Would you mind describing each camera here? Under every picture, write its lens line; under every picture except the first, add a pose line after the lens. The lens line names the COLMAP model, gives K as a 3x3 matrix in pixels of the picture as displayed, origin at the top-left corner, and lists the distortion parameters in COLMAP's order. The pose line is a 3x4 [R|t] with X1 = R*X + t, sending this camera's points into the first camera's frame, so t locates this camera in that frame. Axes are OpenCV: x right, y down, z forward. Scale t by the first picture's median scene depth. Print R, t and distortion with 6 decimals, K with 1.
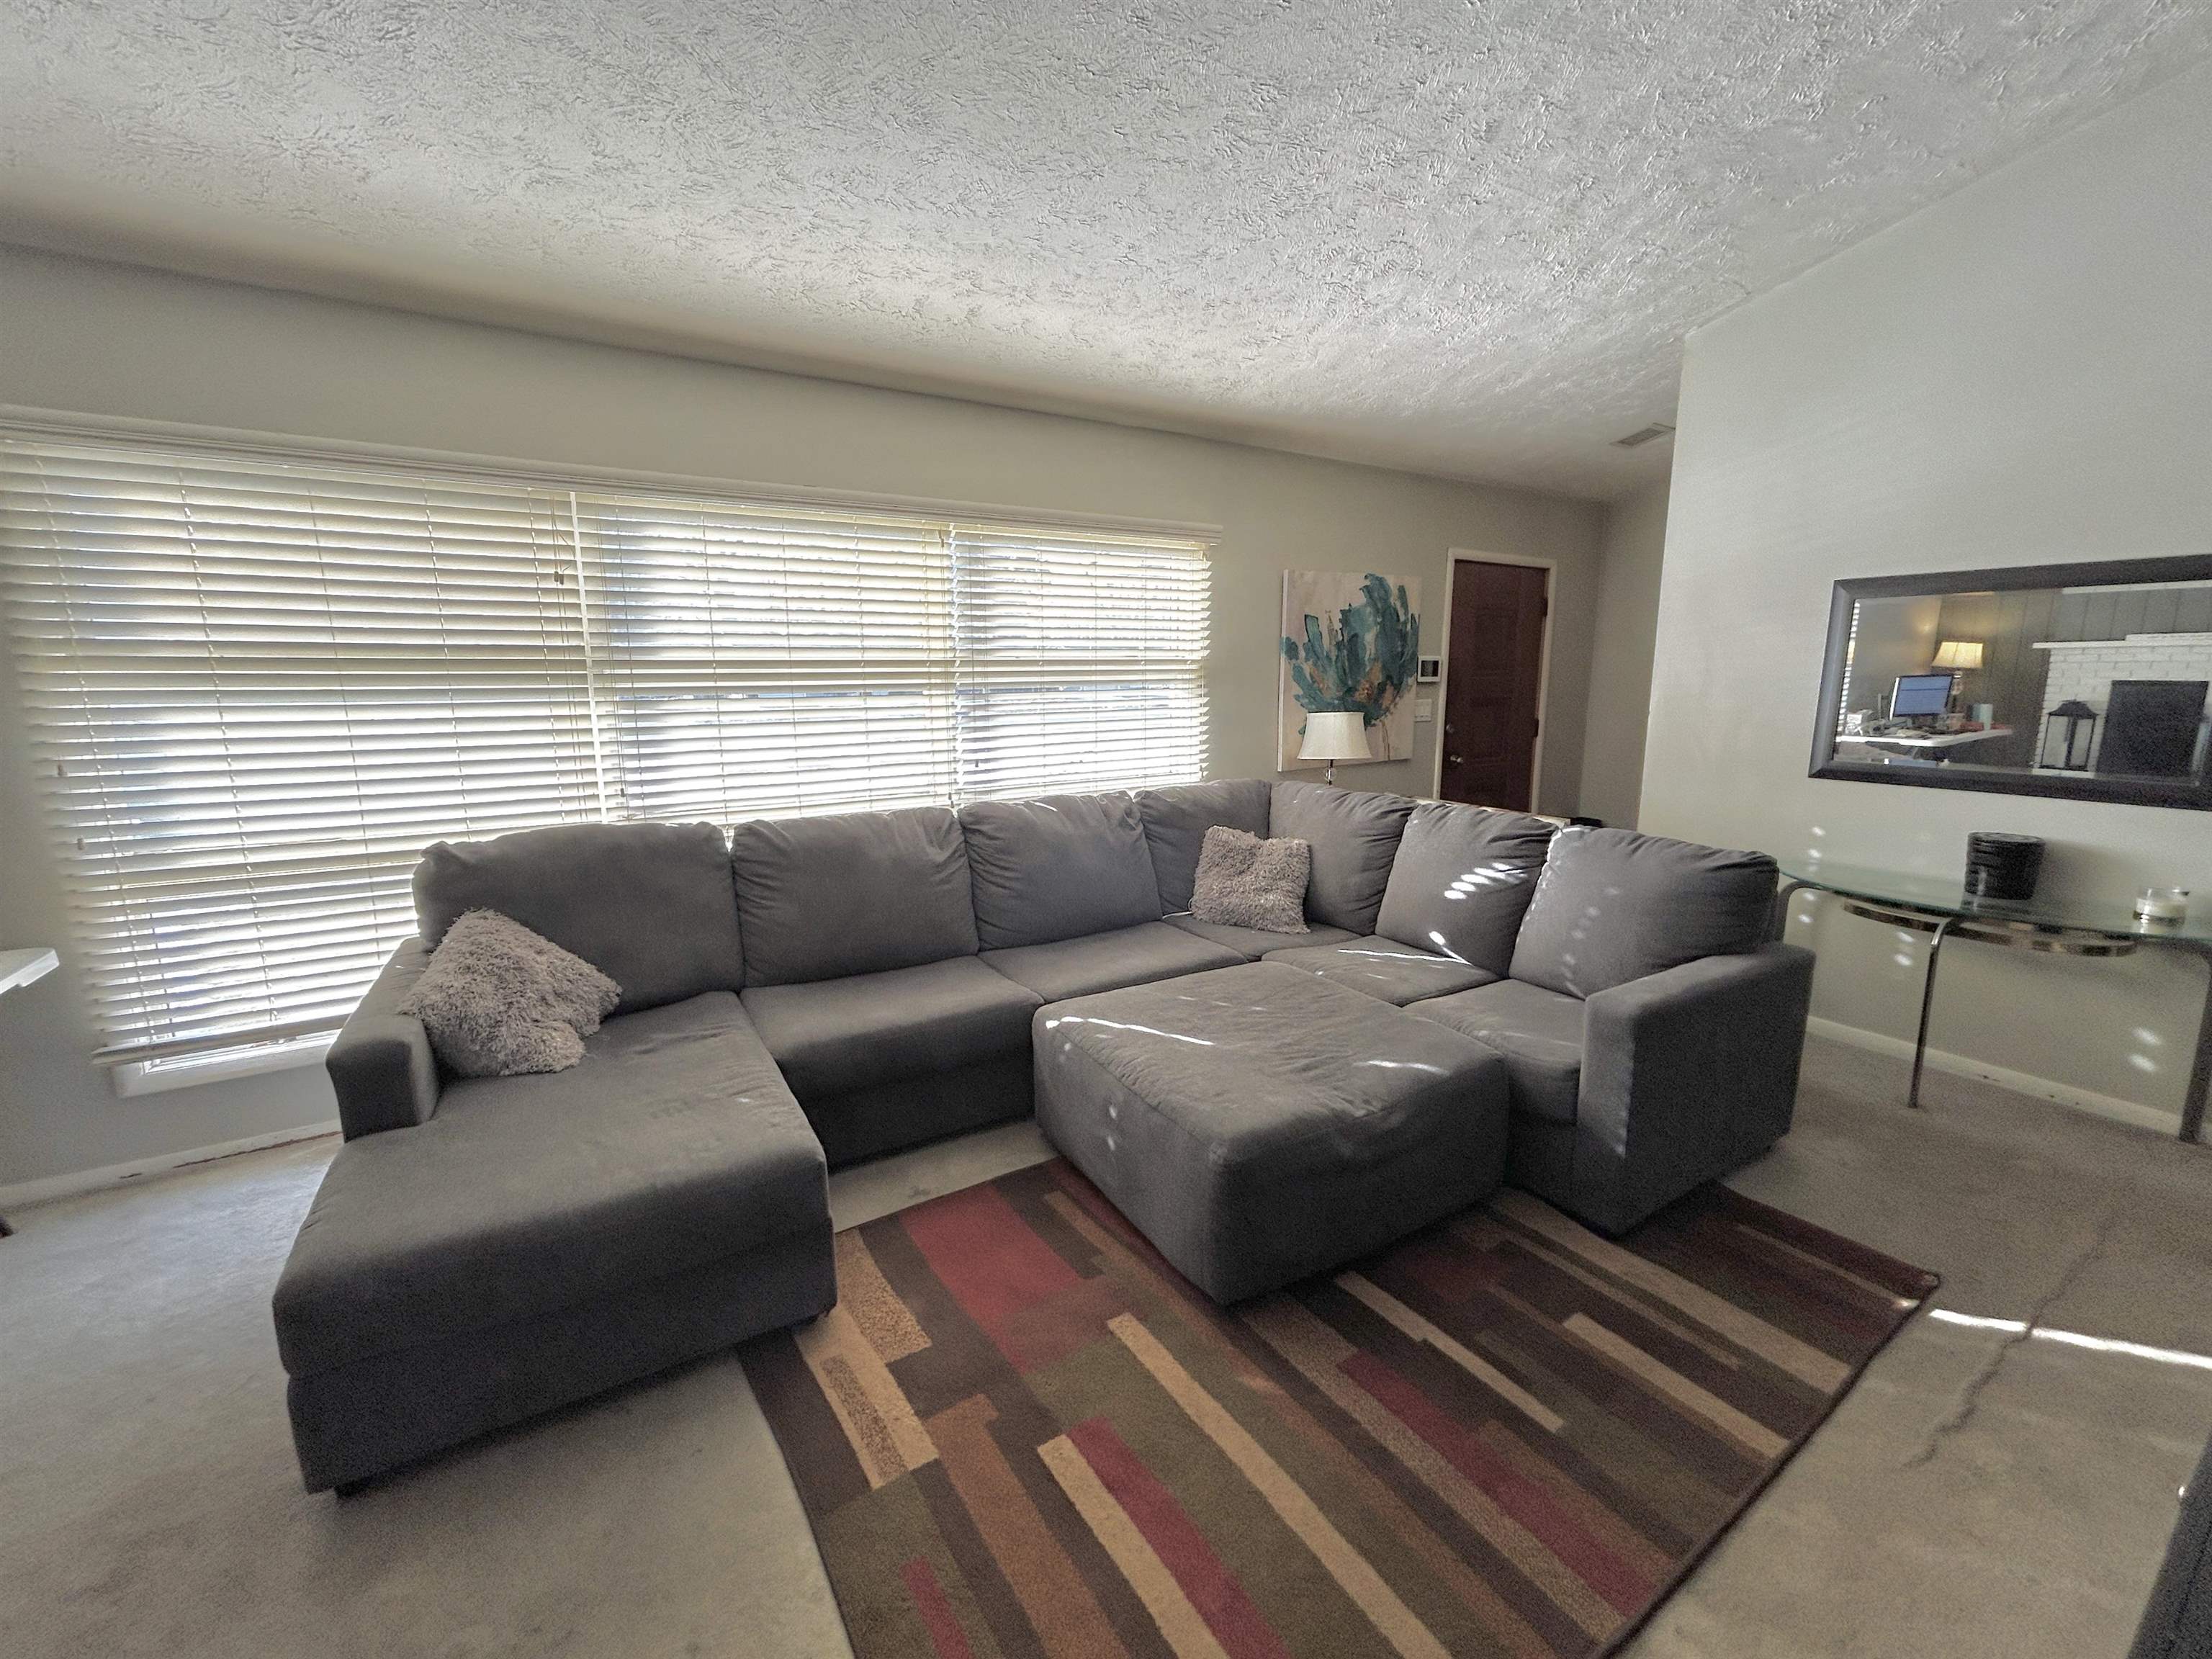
lens RADIAL K [[897.6, 0, 1109.1], [0, 897.6, 826.0], [0, 0, 1]] dist [-0.003483, 0.001371]
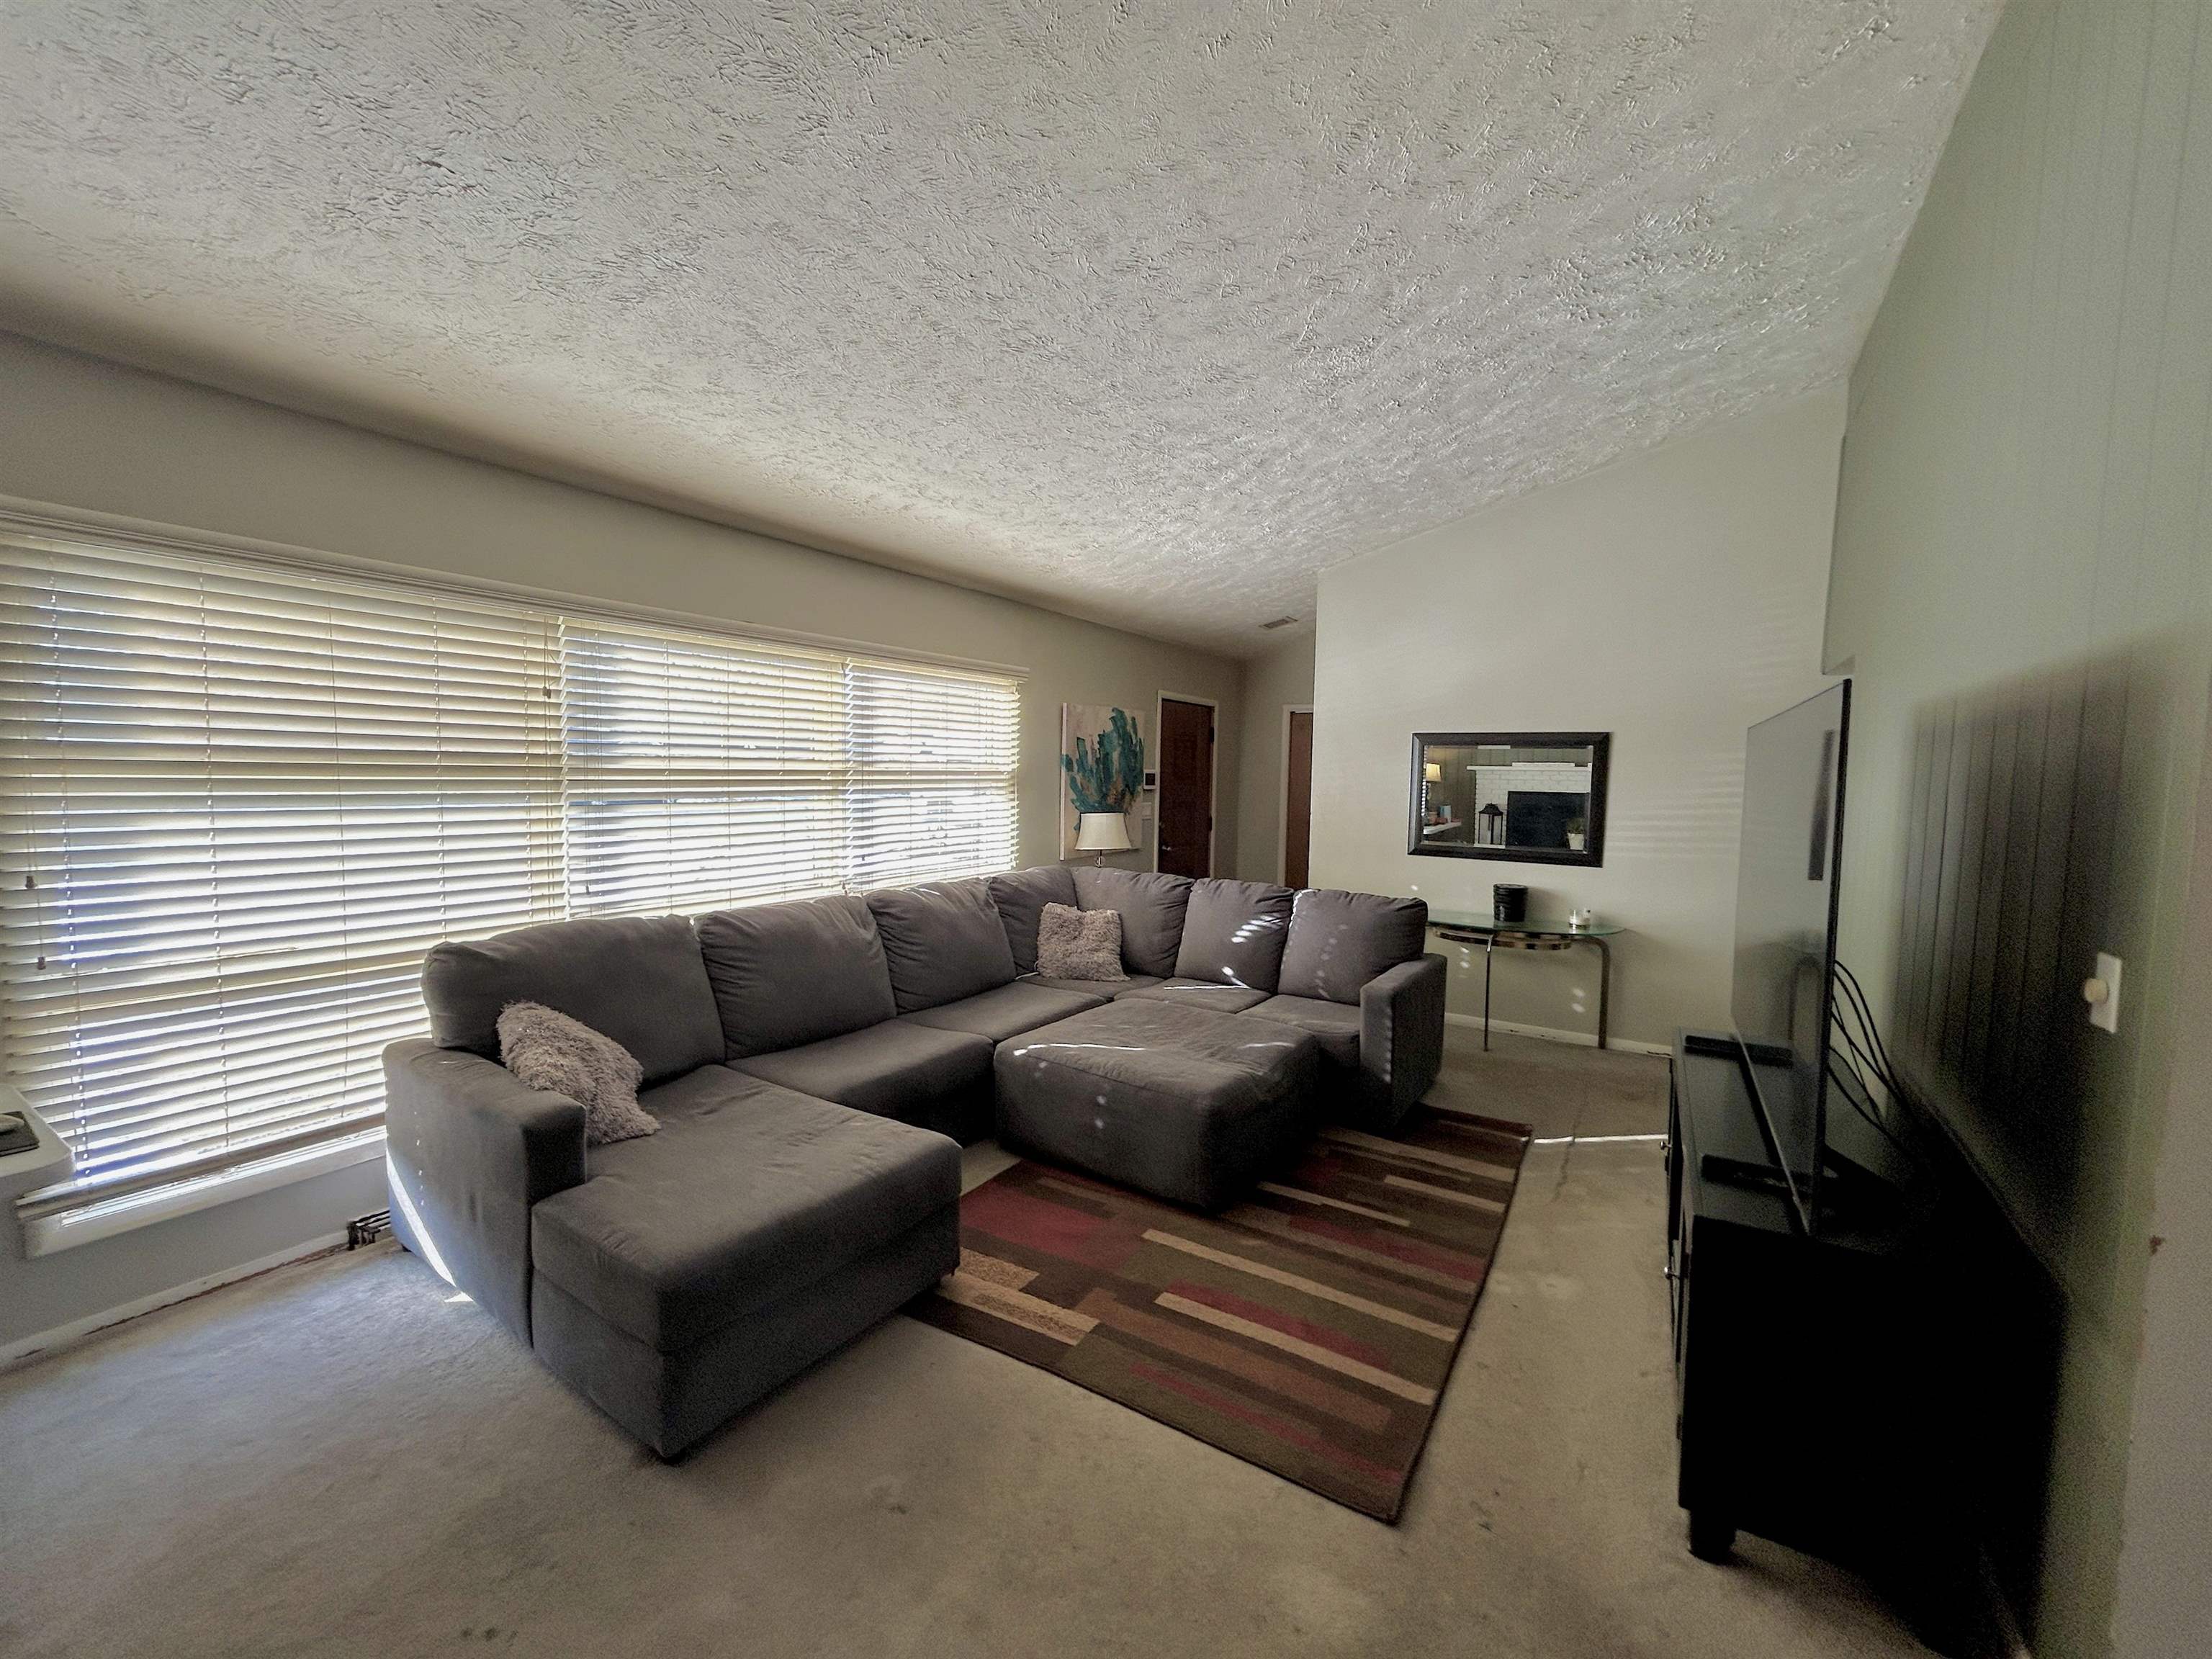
lens RADIAL K [[897.6, 0, 1106.5], [0, 897.6, 825.2], [0, 0, 1]] dist [-0.003483, 0.001371]
pose [[0.901039, -0.006771, 0.433685, -0.494266], [0.053087, 0.994082, -0.094776, 0.021517], [-0.430477, 0.108420, 0.896066, -0.251047]]
